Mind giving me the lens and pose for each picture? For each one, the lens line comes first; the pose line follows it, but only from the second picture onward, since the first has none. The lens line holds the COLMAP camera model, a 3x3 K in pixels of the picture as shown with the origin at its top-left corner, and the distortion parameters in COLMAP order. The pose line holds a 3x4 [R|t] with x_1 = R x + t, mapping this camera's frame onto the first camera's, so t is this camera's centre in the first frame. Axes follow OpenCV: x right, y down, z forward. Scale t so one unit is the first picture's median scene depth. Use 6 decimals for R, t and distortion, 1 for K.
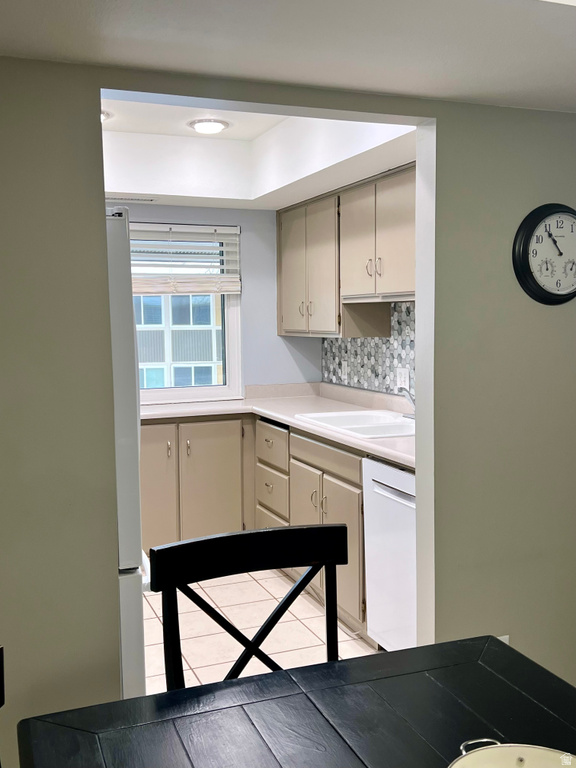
lens RADIAL K [[779.0, 0, 288.0], [0, 779.0, 384.0], [0, 0, 1]] dist [0.092473, -0.011867]
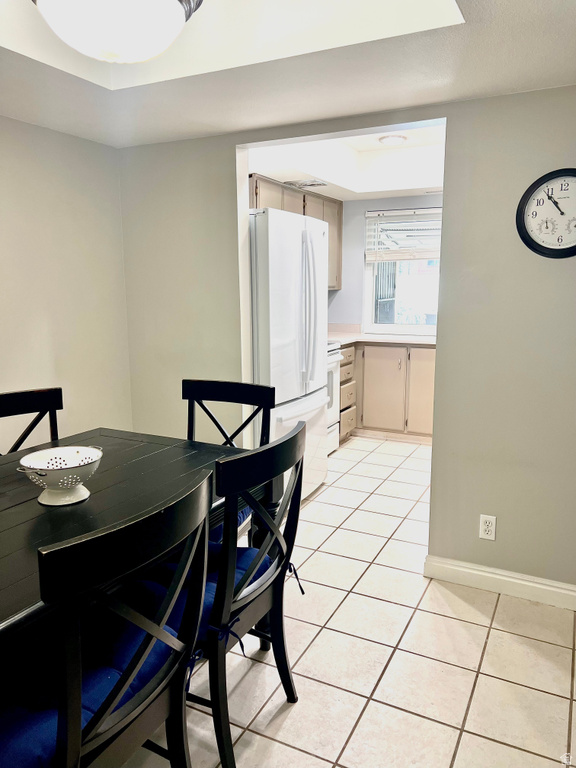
lens RADIAL K [[579.0, 0, 288.0], [0, 579.0, 384.0], [0, 0, 1]] dist [0.076043, -0.066018]
pose [[0.657262, 0.140585, -0.740434, 0.458405], [-0.074627, 0.989760, 0.121680, 0.005276], [0.749959, -0.024719, 0.661023, 0.071337]]
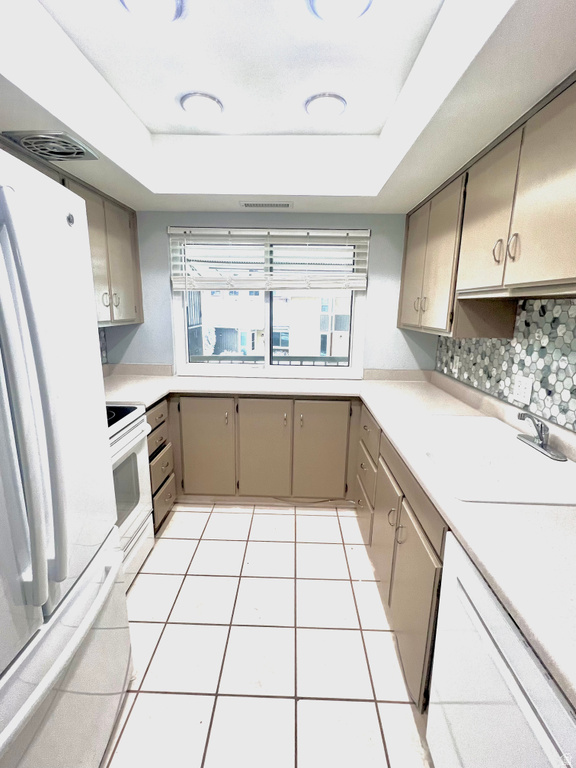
lens RADIAL K [[351.4, 0, 288.0], [0, 351.4, 384.0], [0, 0, 1]] dist [-0.003985, -0.000511]
pose [[0.916837, 0.111455, -0.383389, 0.054606], [-0.062269, 0.988412, 0.138433, -0.048345], [0.394375, -0.103048, 0.913153, 0.520274]]
